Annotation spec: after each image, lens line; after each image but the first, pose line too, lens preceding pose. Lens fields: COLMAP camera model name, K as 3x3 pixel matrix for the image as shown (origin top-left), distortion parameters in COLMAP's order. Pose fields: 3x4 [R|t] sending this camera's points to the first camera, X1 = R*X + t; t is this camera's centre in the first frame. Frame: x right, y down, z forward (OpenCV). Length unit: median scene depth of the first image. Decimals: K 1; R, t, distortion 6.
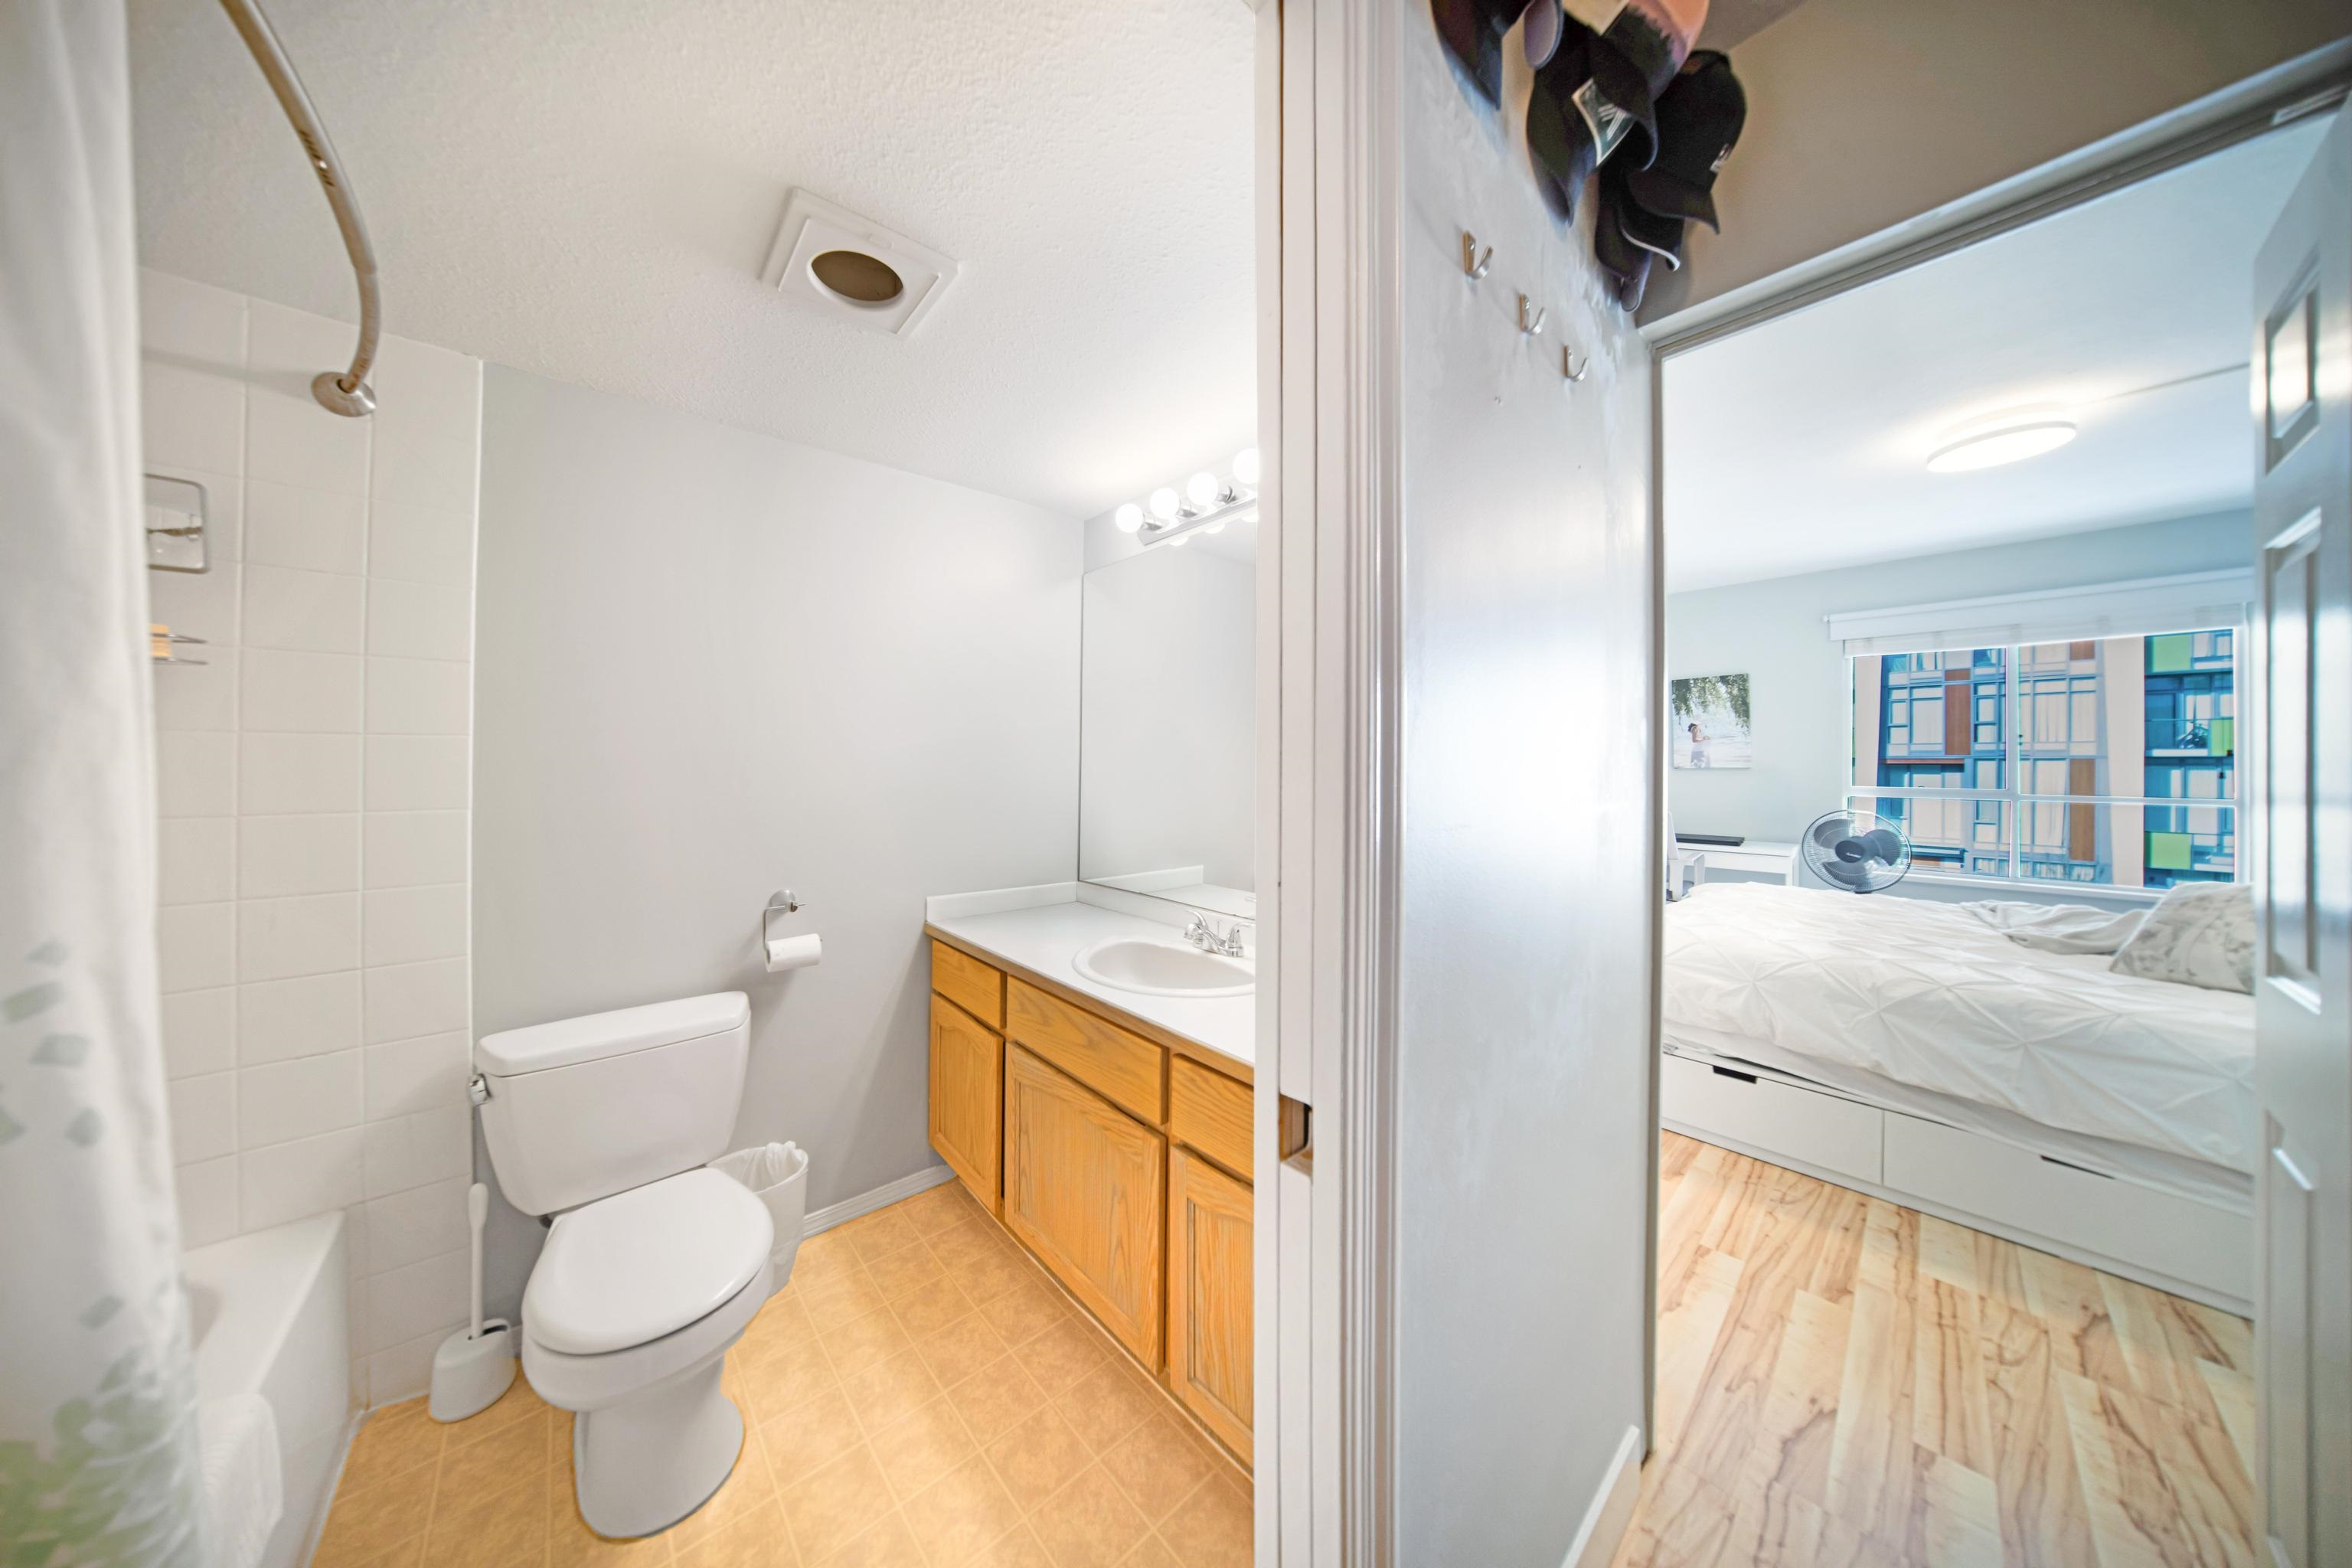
lens RADIAL K [[675.2, 0, 1150.8], [0, 675.2, 767.6], [0, 0, 1]] dist [-0.015525, 0.001656]
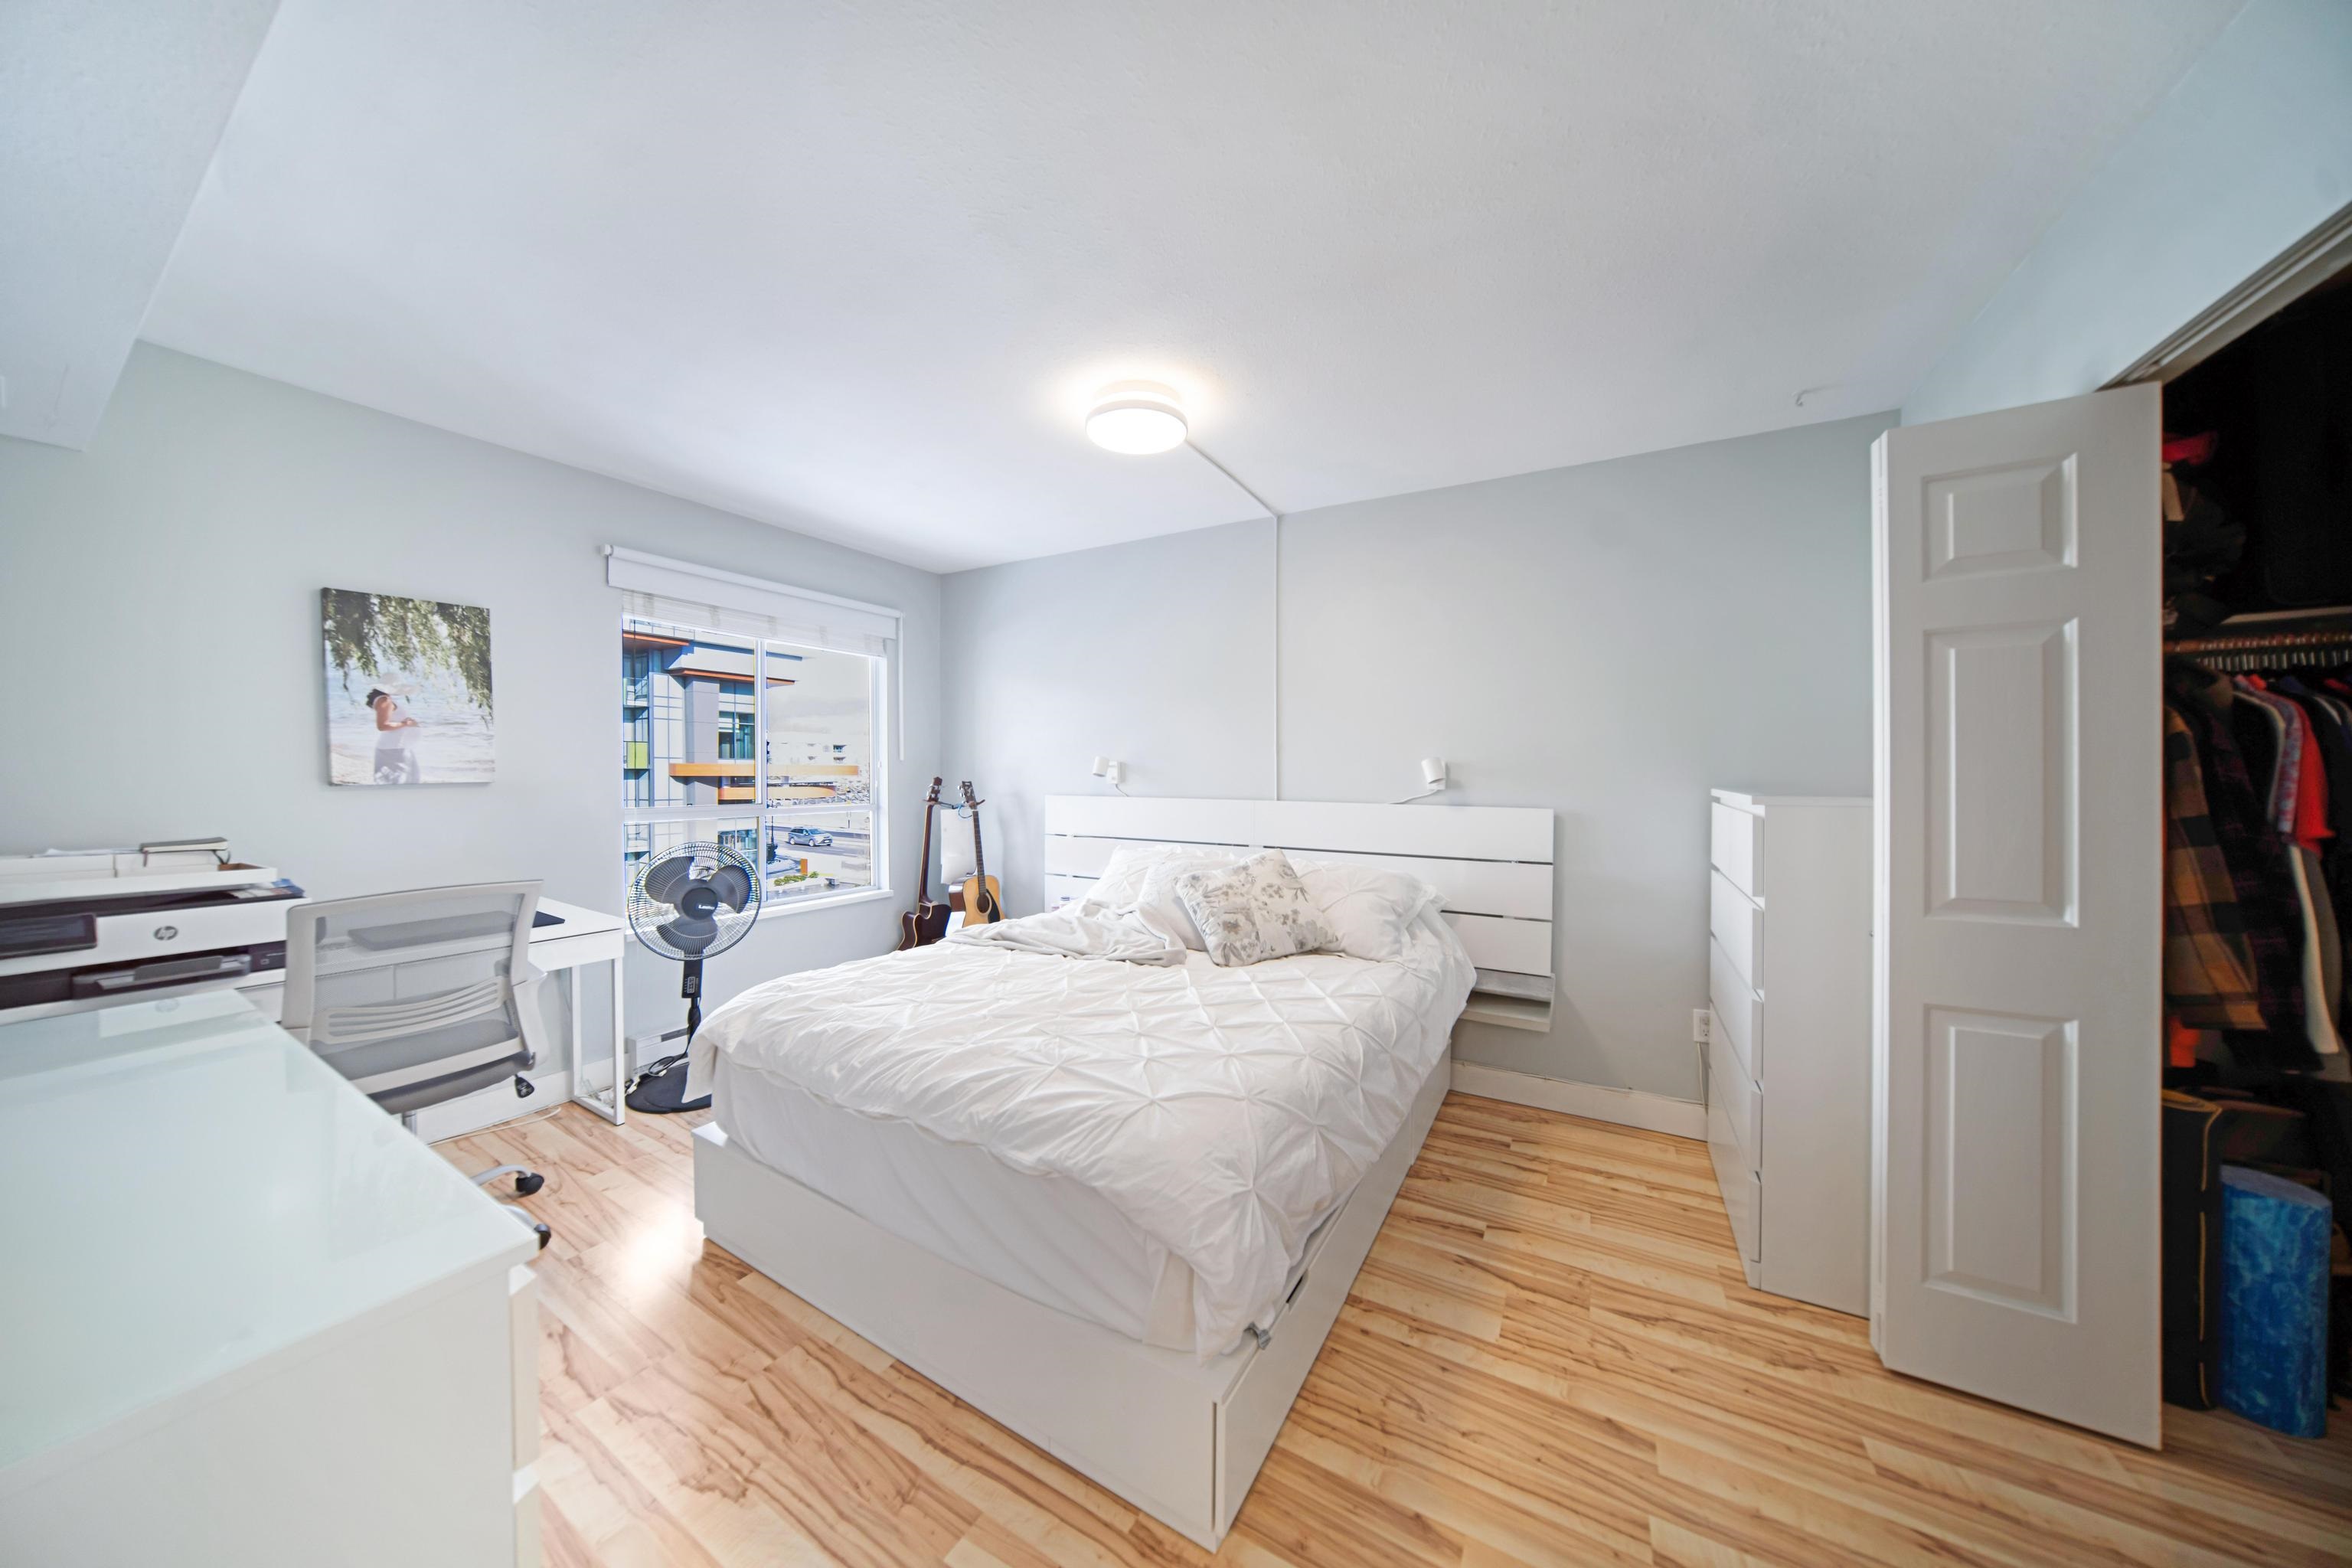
lens RADIAL K [[732.6, 0, 1194.5], [0, 732.6, 779.5], [0, 0, 1]] dist [-0.008033, 0.001579]
pose [[-0.334990, -0.010924, 0.942158, 0.150376], [0.000200, 0.999932, 0.011665, -0.009624], [-0.942221, 0.004096, -0.334966, 0.701535]]
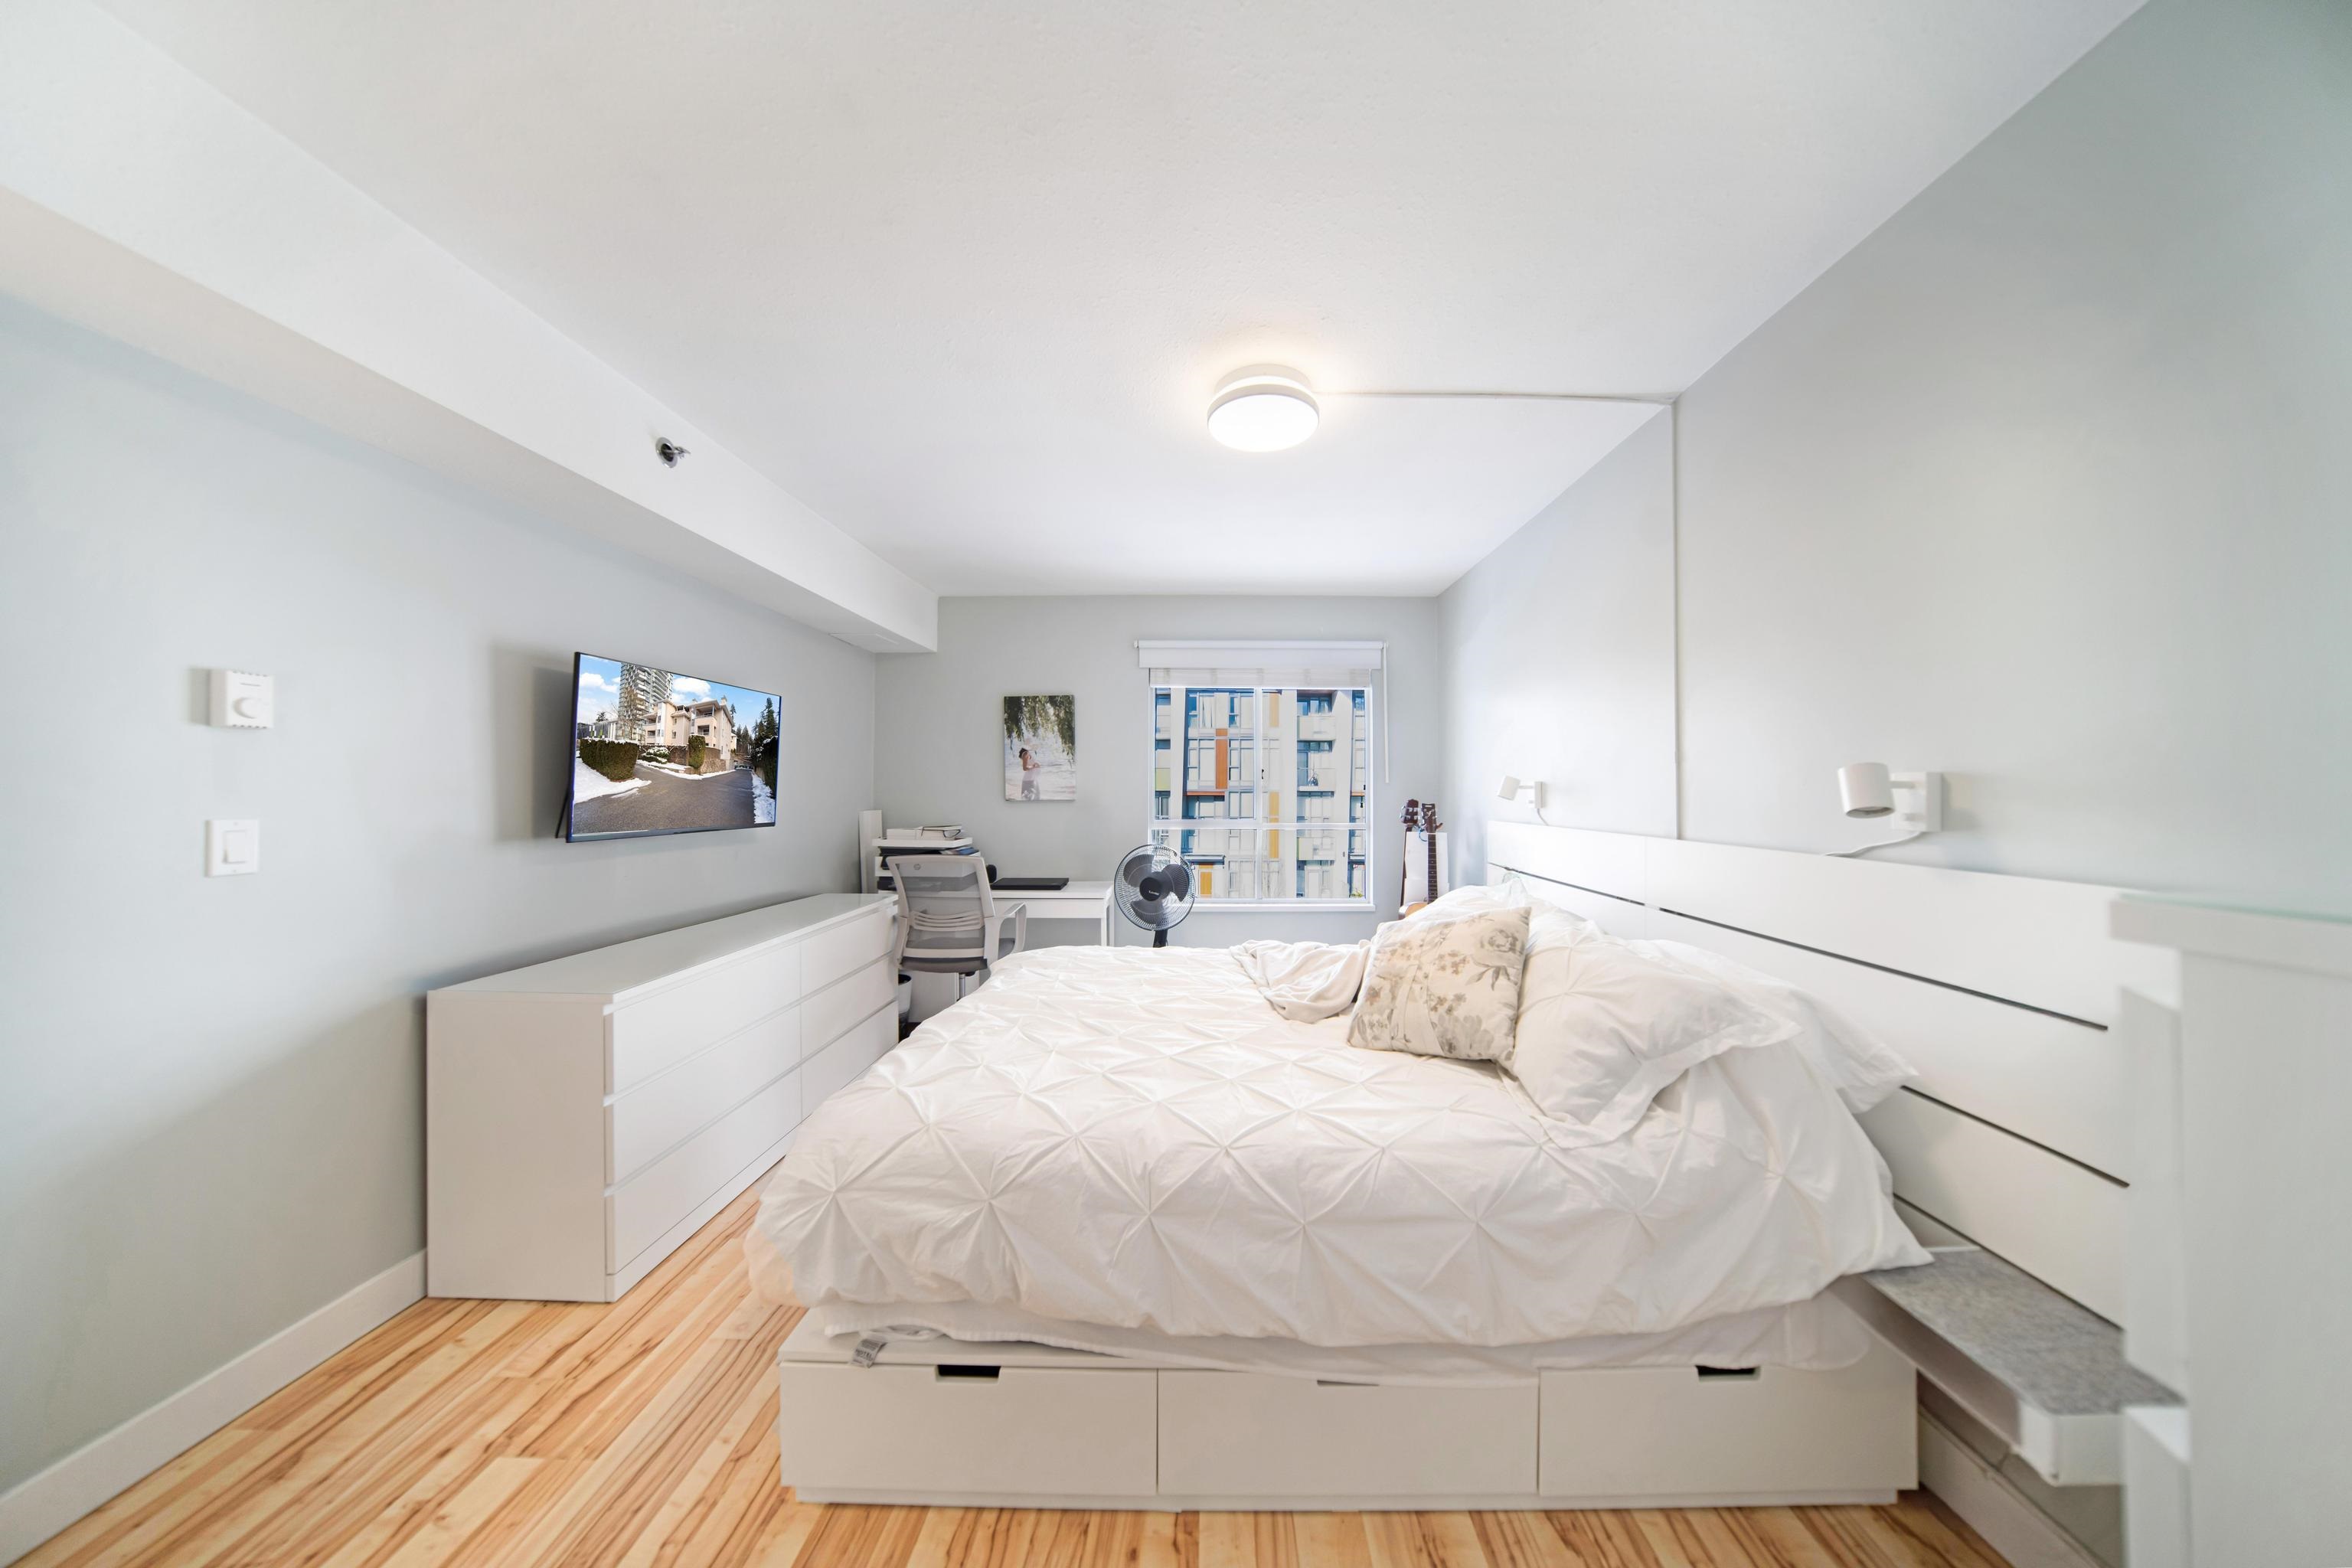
lens RADIAL K [[710.4, 0, 1206.5], [0, 710.4, 791.9], [0, 0, 1]] dist [-0.014123, -0.000004]
pose [[0.650028, 0.007415, 0.759874, 0.303656], [-0.002209, 0.999967, -0.007867, -0.004077], [-0.759907, 0.003435, 0.650022, 0.257638]]
